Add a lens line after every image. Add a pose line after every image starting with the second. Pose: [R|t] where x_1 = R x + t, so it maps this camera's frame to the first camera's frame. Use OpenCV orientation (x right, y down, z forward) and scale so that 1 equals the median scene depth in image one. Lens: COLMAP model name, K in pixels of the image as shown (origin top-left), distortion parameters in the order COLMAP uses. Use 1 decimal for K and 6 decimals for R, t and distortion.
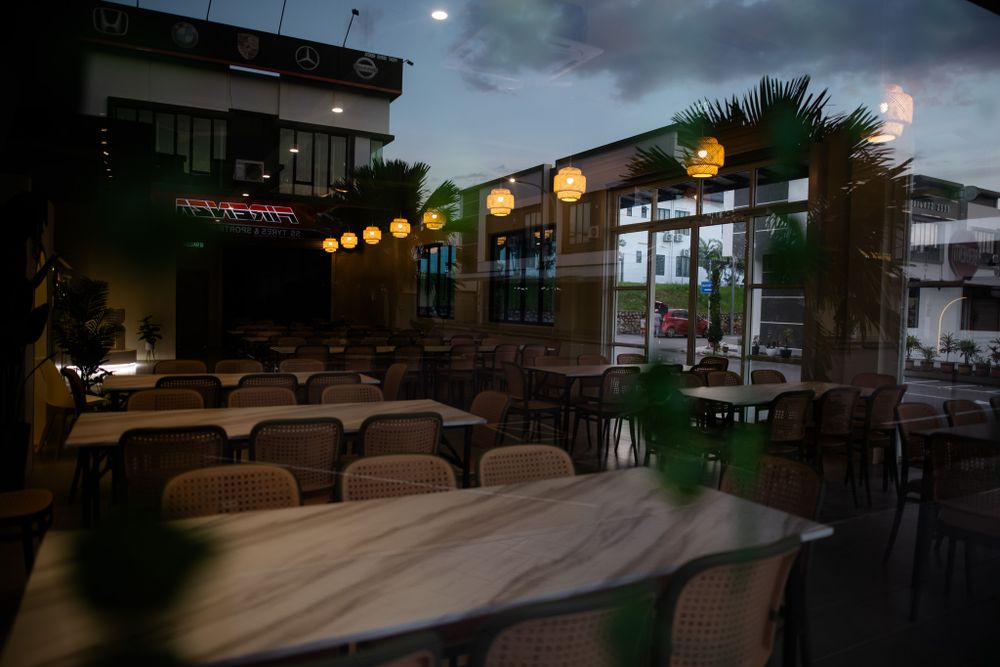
lens RADIAL K [[683.5, 0, 500.0], [0, 683.5, 333.5], [0, 0, 1]] dist [-0.046616, 0.002784]
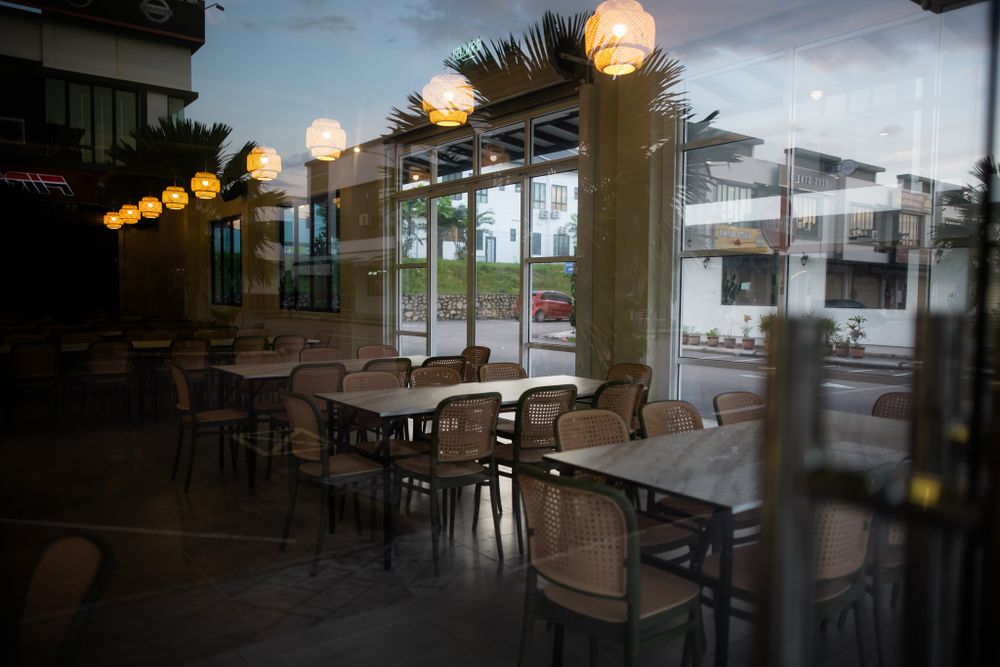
lens RADIAL K [[731.7, 0, 500.0], [0, 731.7, 333.5], [0, 0, 1]] dist [-0.066078, 0.082960]
pose [[0.989315, -0.024424, 0.143732, 0.106721], [0.021741, 0.999559, 0.020210, 0.000795], [-0.144162, -0.016869, 0.989410, 0.059078]]
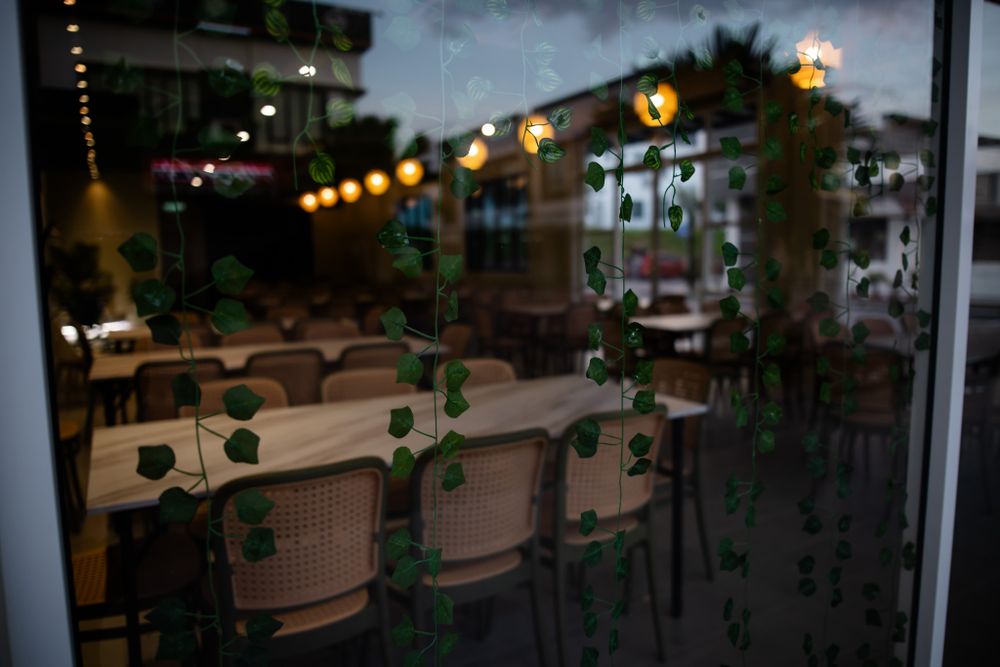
lens RADIAL K [[683.5, 0, 500.0], [0, 683.5, 333.5], [0, 0, 1]] dist [-0.046616, 0.002784]
pose [[0.999140, -0.037331, 0.018020, 0.010217], [0.035979, 0.996880, 0.070250, 0.005883], [-0.020586, -0.069542, 0.997367, -0.033686]]
